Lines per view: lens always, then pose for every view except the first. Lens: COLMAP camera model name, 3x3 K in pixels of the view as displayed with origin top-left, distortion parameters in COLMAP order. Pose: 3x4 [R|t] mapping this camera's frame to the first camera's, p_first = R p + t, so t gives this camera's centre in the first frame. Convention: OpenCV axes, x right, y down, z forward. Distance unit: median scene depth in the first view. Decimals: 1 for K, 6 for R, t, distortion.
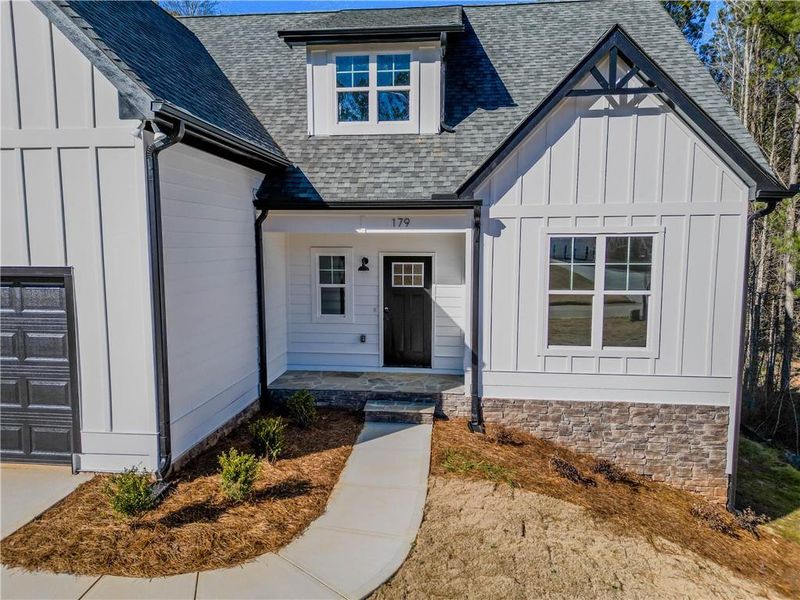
lens RADIAL K [[561.1, 0, 399.4], [0, 561.1, 302.2], [0, 0, 1]] dist [0.073862, -0.067168]
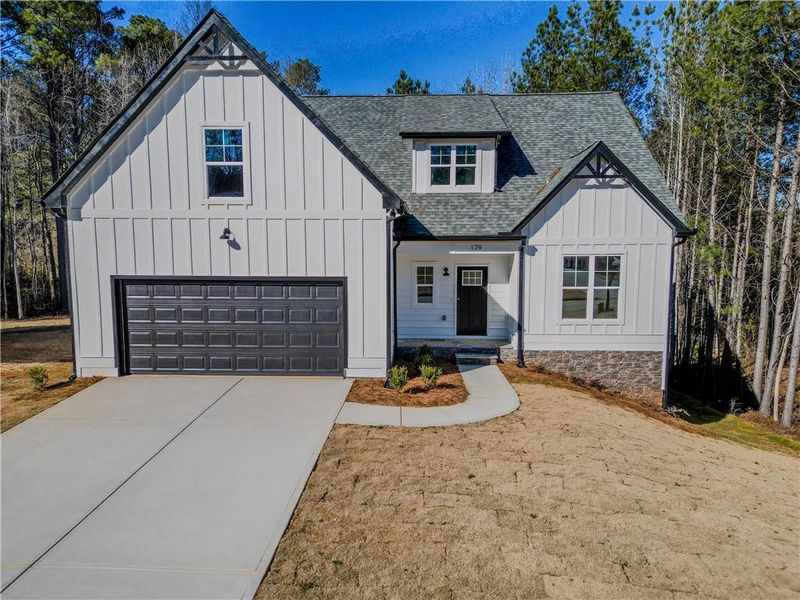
lens RADIAL K [[561.1, 0, 398.6], [0, 561.1, 302.7], [0, 0, 1]] dist [0.073862, -0.067168]
pose [[0.997585, -0.008639, 0.068914, -0.355359], [0.008611, 0.999963, 0.000705, 0.022158], [-0.068918, -0.000110, 0.997622, -0.692237]]
